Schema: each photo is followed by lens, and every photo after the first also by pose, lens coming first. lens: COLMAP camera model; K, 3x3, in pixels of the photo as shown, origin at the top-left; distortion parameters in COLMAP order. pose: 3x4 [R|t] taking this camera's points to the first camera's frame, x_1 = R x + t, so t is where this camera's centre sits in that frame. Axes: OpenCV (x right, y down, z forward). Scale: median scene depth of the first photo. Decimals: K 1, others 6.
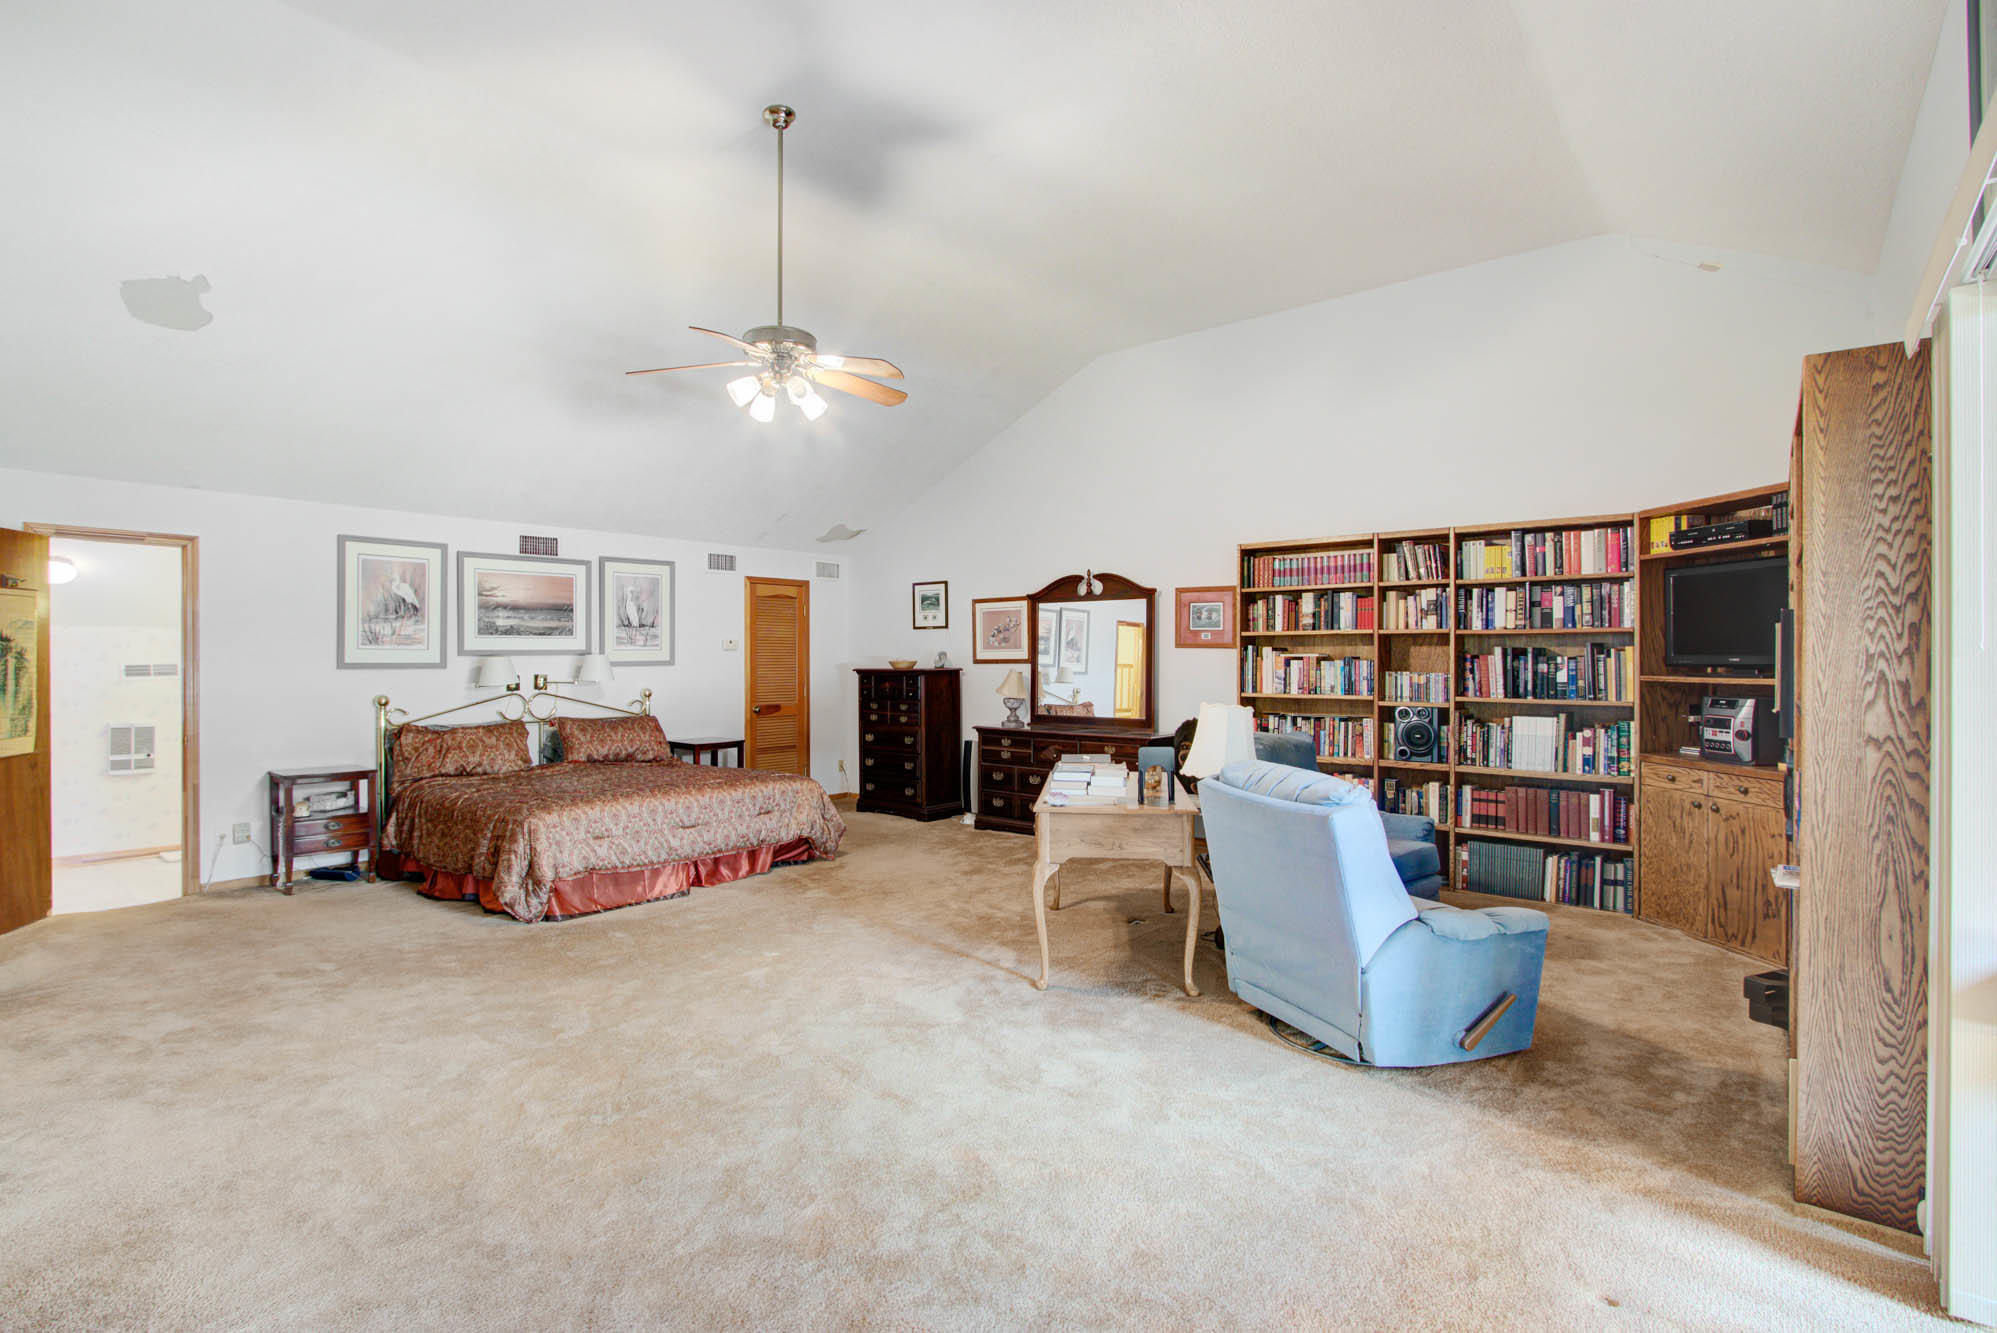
lens RADIAL K [[971.1, 0, 998.5], [0, 971.1, 666.5], [0, 0, 1]] dist [-0.001125, 0.000264]
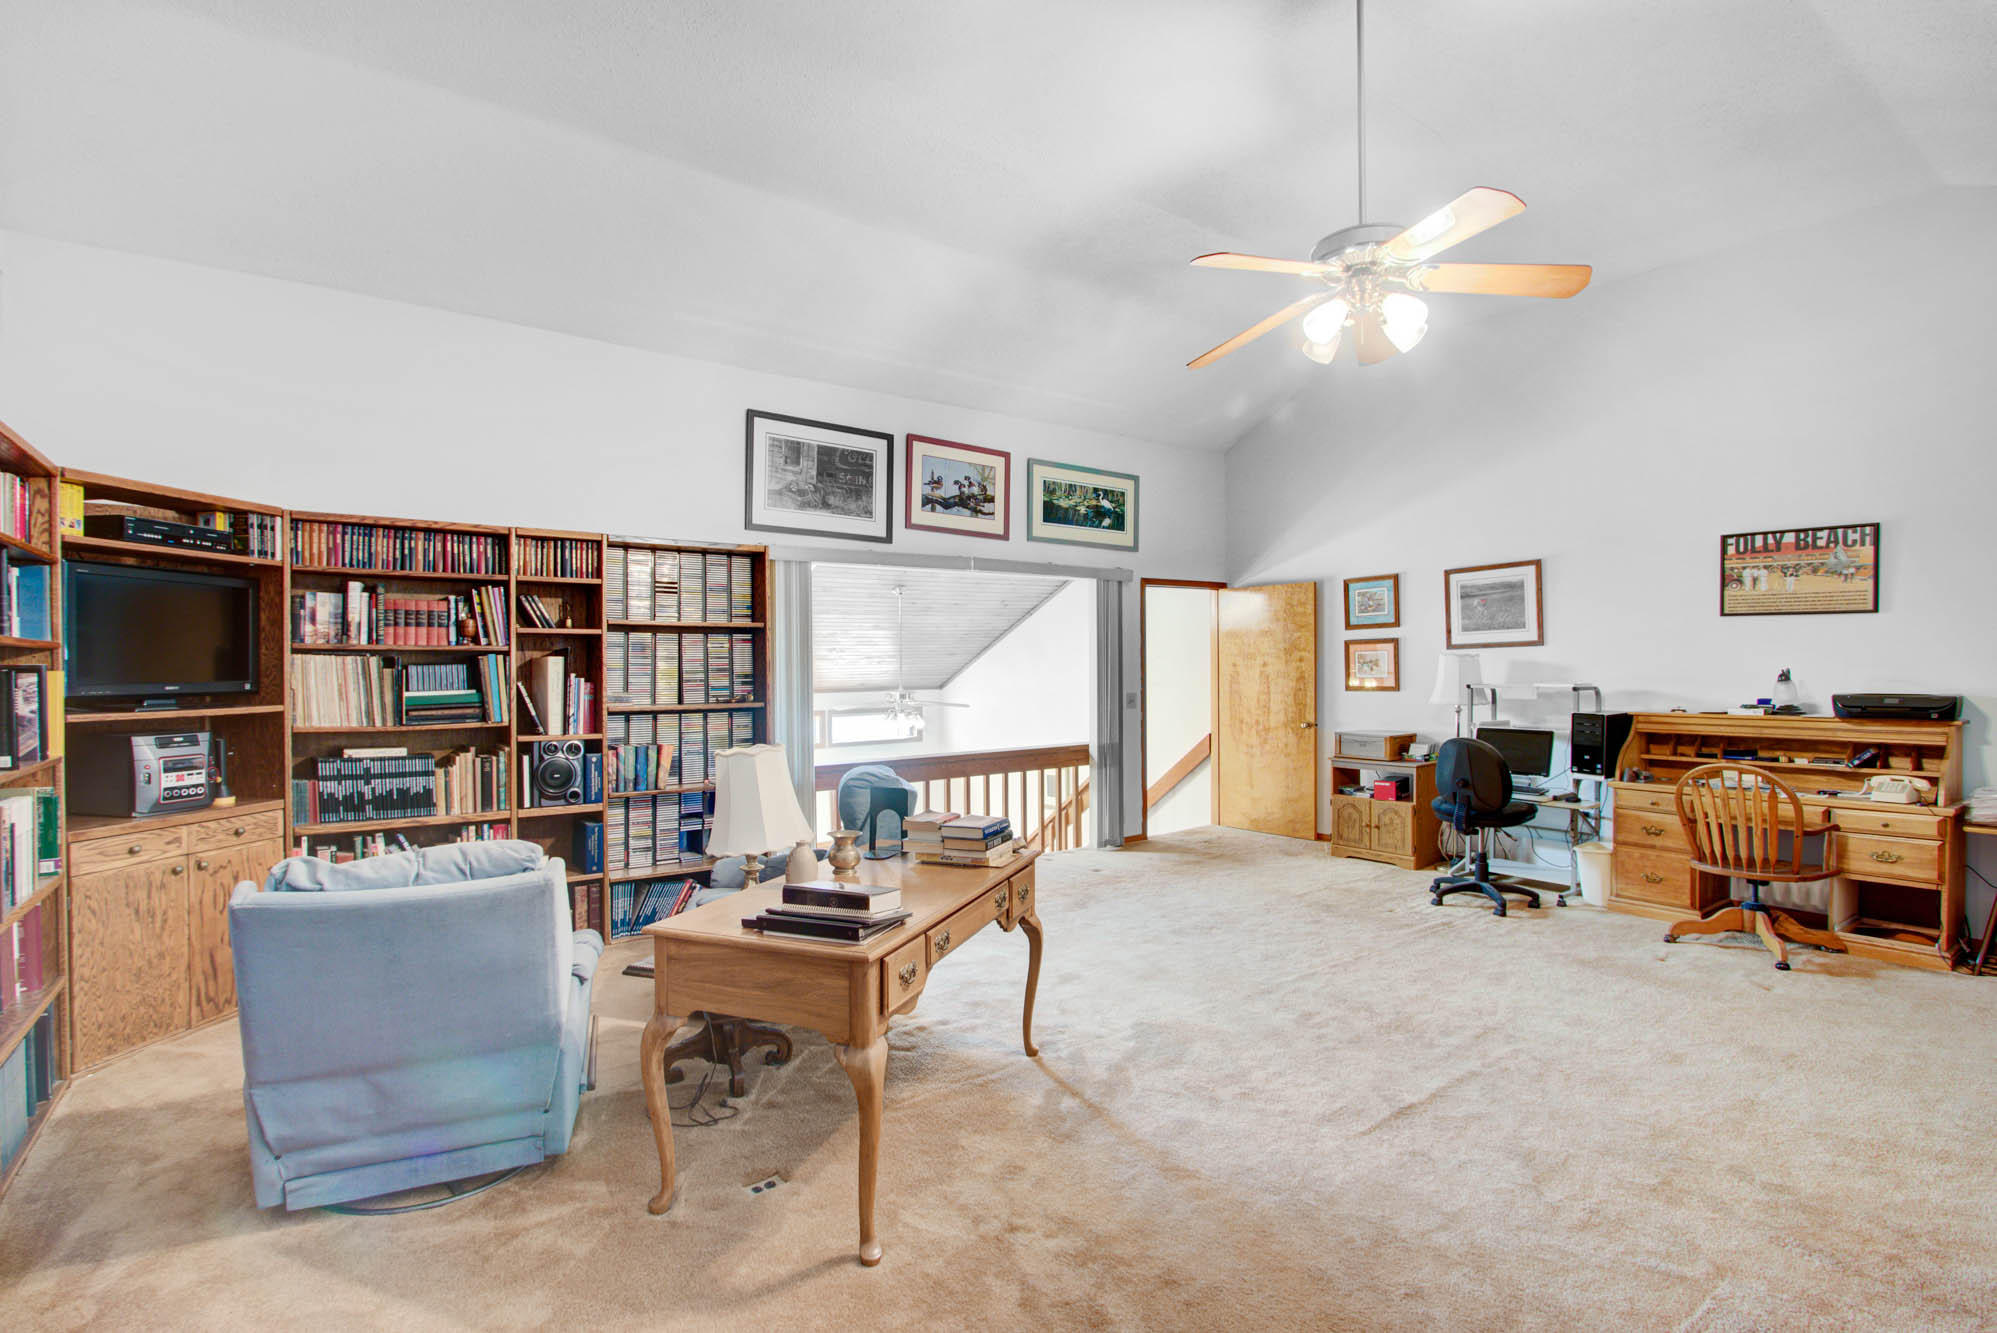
lens RADIAL K [[971.1, 0, 998.5], [0, 971.1, 666.5], [0, 0, 1]] dist [-0.001125, 0.000264]
pose [[-0.968335, -0.000378, 0.249655, -0.105465], [0.001567, 0.999970, 0.007589, -0.023862], [-0.249651, 0.007739, -0.968305, 1.269913]]
